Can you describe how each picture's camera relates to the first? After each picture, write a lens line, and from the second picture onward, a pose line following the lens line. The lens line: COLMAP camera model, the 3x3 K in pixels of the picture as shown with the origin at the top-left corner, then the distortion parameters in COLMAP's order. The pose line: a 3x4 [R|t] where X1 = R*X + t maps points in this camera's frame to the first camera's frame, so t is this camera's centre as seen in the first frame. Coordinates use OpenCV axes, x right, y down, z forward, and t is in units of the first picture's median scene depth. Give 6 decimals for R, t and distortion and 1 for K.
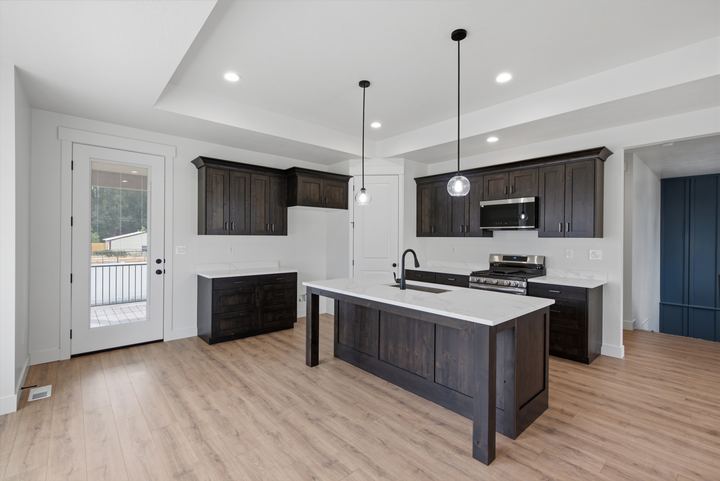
lens RADIAL K [[327.5, 0, 360.4], [0, 327.5, 239.9], [0, 0, 1]] dist [-0.003564, -0.000369]
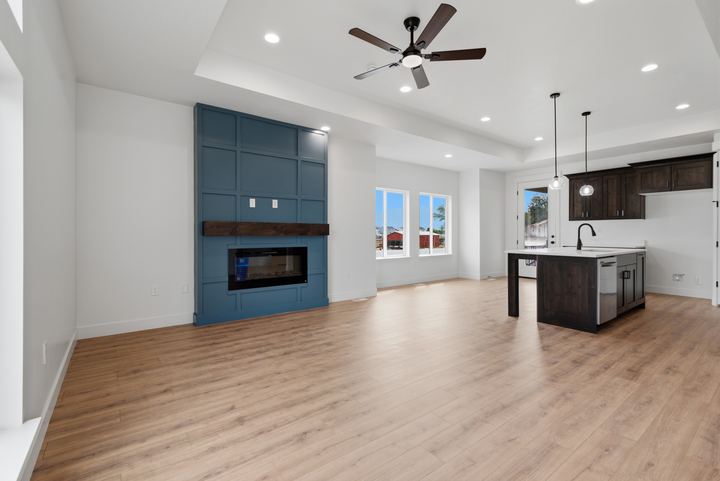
lens RADIAL K [[327.5, 0, 360.3], [0, 327.5, 237.1], [0, 0, 1]] dist [-0.003564, -0.000369]
pose [[-0.079933, 0.002891, -0.996796, 1.296281], [-0.004103, 0.999986, 0.003229, 0.066997], [0.996792, 0.004348, -0.079920, 0.072283]]
